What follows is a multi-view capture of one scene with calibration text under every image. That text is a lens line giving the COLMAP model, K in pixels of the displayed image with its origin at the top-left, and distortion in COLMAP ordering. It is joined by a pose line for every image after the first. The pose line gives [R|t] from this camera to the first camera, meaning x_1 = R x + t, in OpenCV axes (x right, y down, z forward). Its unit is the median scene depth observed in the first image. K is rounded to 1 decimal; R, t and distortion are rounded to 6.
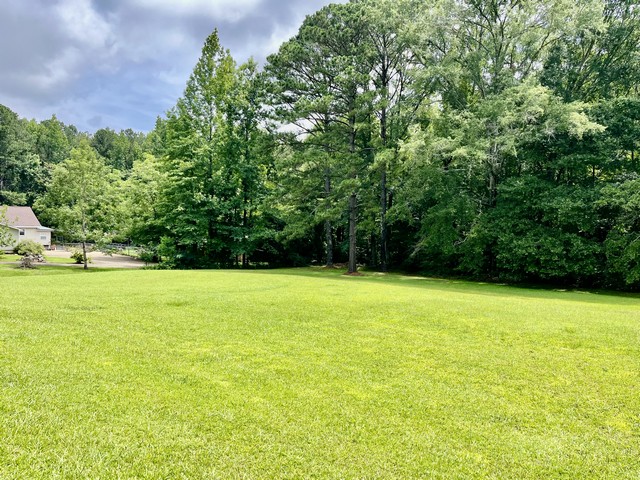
lens RADIAL K [[481.9, 0, 320.0], [0, 481.9, 240.0], [0, 0, 1]] dist [0.059631, 0.000532]
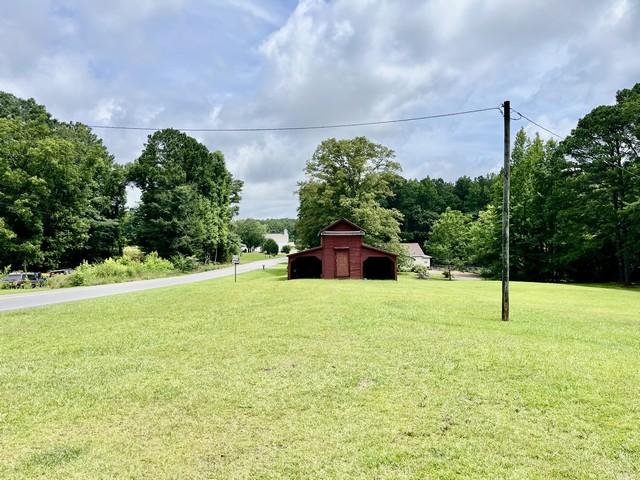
lens RADIAL K [[491.0, 0, 308.1], [0, 491.0, 244.0], [0, 0, 1]] dist [0.058476, -0.077890]
pose [[0.746976, -0.035803, -0.663886, 0.322572], [0.012421, 0.999126, -0.039907, -0.007027], [0.664735, 0.021563, 0.746768, -0.674215]]
